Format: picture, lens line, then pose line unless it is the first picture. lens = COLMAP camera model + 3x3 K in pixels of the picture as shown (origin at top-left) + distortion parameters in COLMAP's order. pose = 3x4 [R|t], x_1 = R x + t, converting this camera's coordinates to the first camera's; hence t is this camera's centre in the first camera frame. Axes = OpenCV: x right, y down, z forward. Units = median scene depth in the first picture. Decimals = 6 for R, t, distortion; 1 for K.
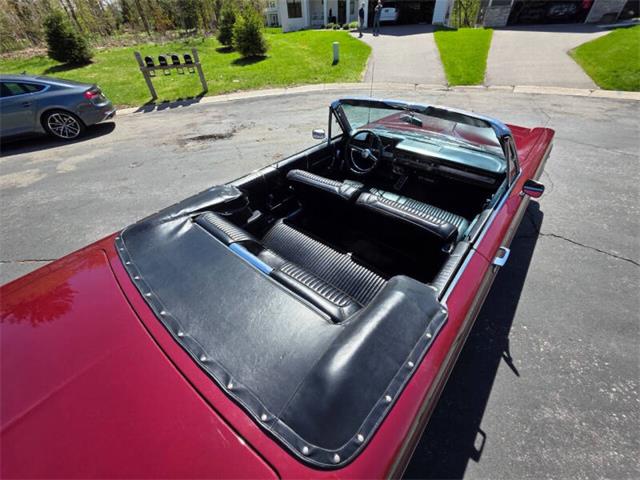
lens RADIAL K [[262.2, 0, 319.9], [0, 262.2, 237.8], [0, 0, 1]] dist [0.007130, -0.000694]
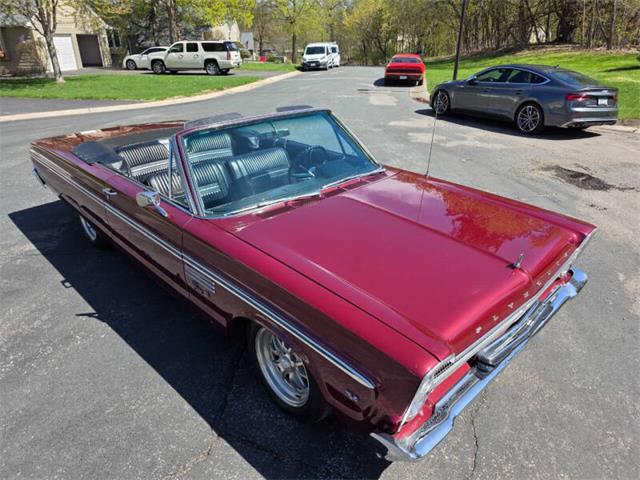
lens RADIAL K [[430.3, 0, 328.8], [0, 430.3, 239.6], [0, 0, 1]] dist [0.050377, -0.042844]
pose [[-0.083326, 0.455491, -0.886332, 0.461711], [-0.617249, 0.674673, 0.404747, -0.238246], [0.782343, 0.580814, 0.224934, 0.263001]]
